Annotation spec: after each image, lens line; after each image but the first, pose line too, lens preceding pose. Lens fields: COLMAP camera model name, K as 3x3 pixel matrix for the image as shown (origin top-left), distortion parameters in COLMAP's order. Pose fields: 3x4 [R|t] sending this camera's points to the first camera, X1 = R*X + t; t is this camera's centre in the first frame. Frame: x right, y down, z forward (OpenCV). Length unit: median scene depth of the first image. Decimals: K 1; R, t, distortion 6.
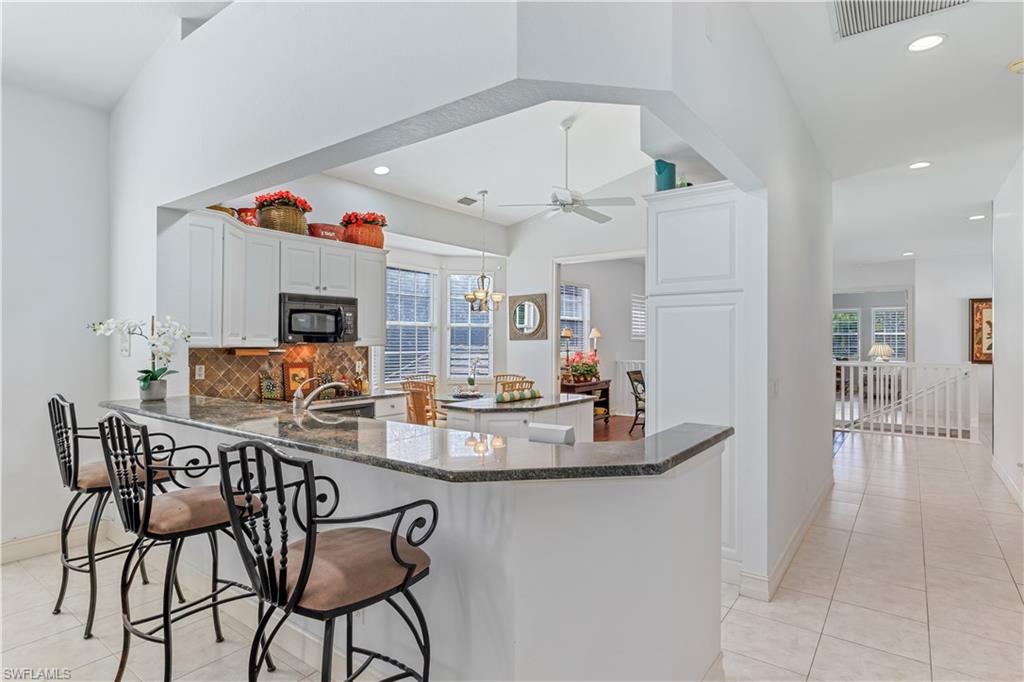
lens RADIAL K [[533.9, 0, 511.8], [0, 533.9, 341.1], [0, 0, 1]] dist [-0.003378, -0.000485]
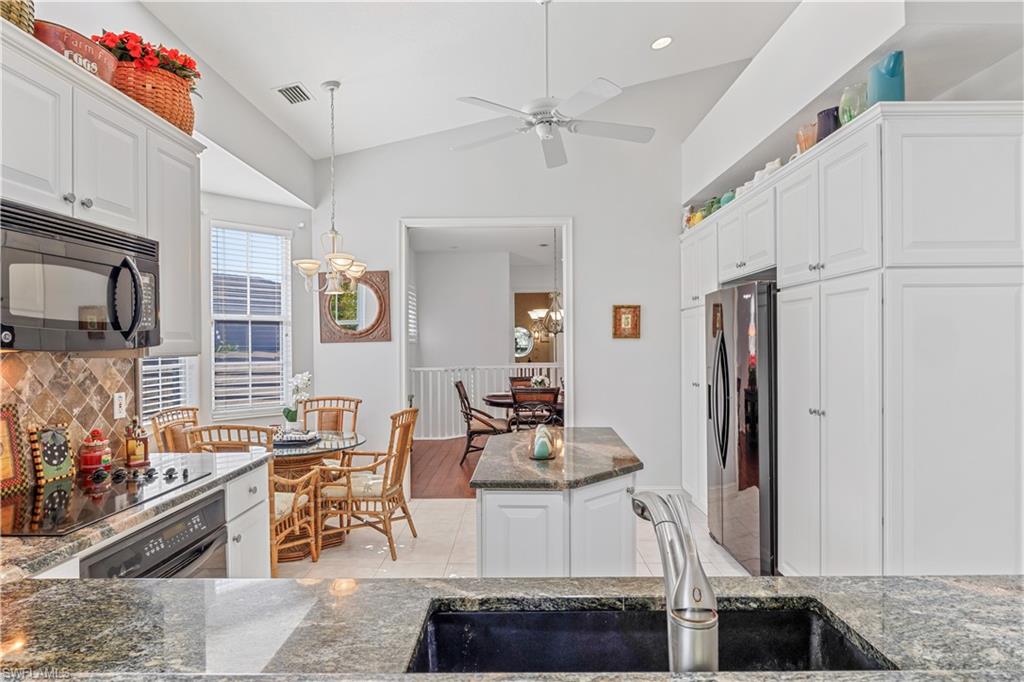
lens RADIAL K [[580.3, 0, 513.6], [0, 580.3, 344.8], [0, 0, 1]] dist [-0.009164, -0.002399]
pose [[0.809713, -0.007902, 0.586774, -0.255490], [0.006930, 0.999968, 0.003904, -0.000191], [-0.586786, 0.000906, 0.809742, 0.372693]]
